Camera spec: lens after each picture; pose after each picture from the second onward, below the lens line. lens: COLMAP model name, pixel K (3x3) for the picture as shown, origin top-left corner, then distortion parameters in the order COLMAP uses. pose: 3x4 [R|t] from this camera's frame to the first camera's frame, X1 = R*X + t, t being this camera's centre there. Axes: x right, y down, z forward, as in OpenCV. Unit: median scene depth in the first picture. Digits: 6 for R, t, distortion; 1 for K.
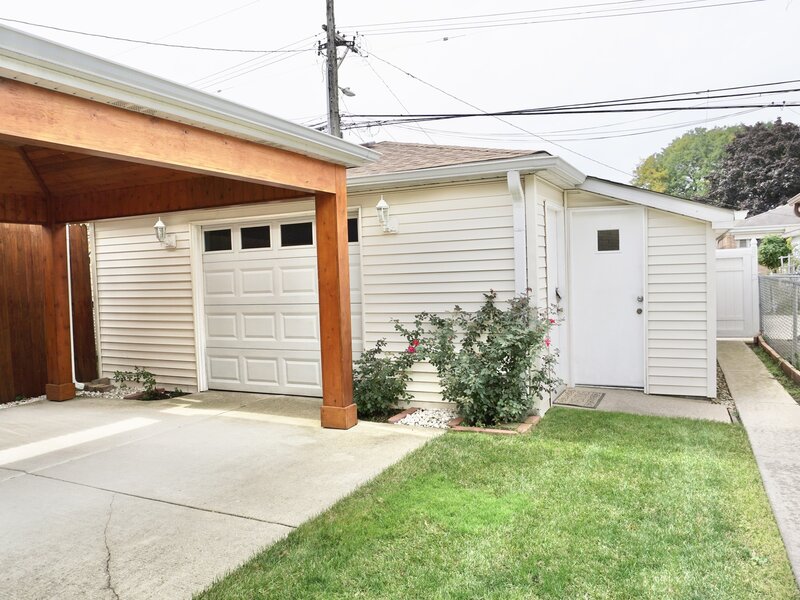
lens RADIAL K [[598.1, 0, 400.0], [0, 598.1, 300.0], [0, 0, 1]] dist [-0.046110, 0.031166]
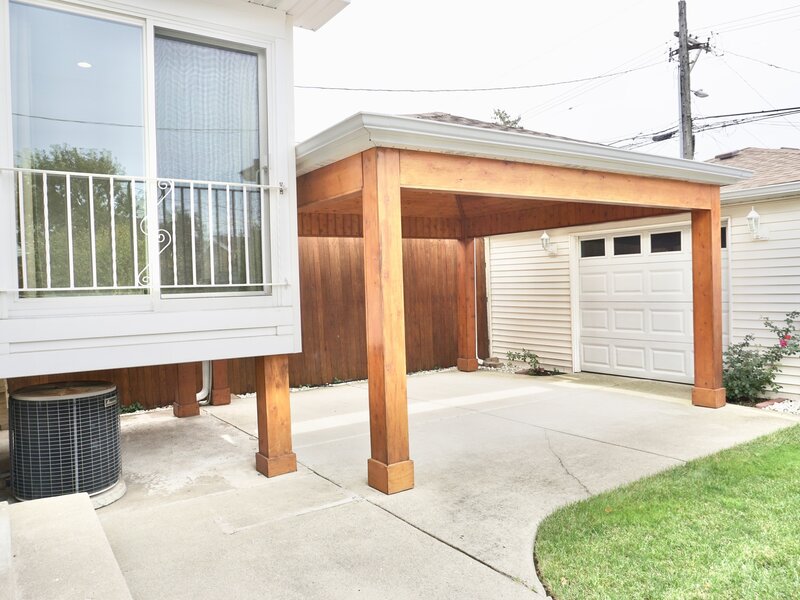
lens RADIAL K [[598.1, 0, 400.0], [0, 598.1, 300.0], [0, 0, 1]] dist [-0.046110, 0.031166]
pose [[0.862495, 0.018935, -0.505711, -0.031837], [-0.018571, 0.999811, 0.005763, 0.005451], [0.505724, 0.004421, 0.862684, -0.249563]]
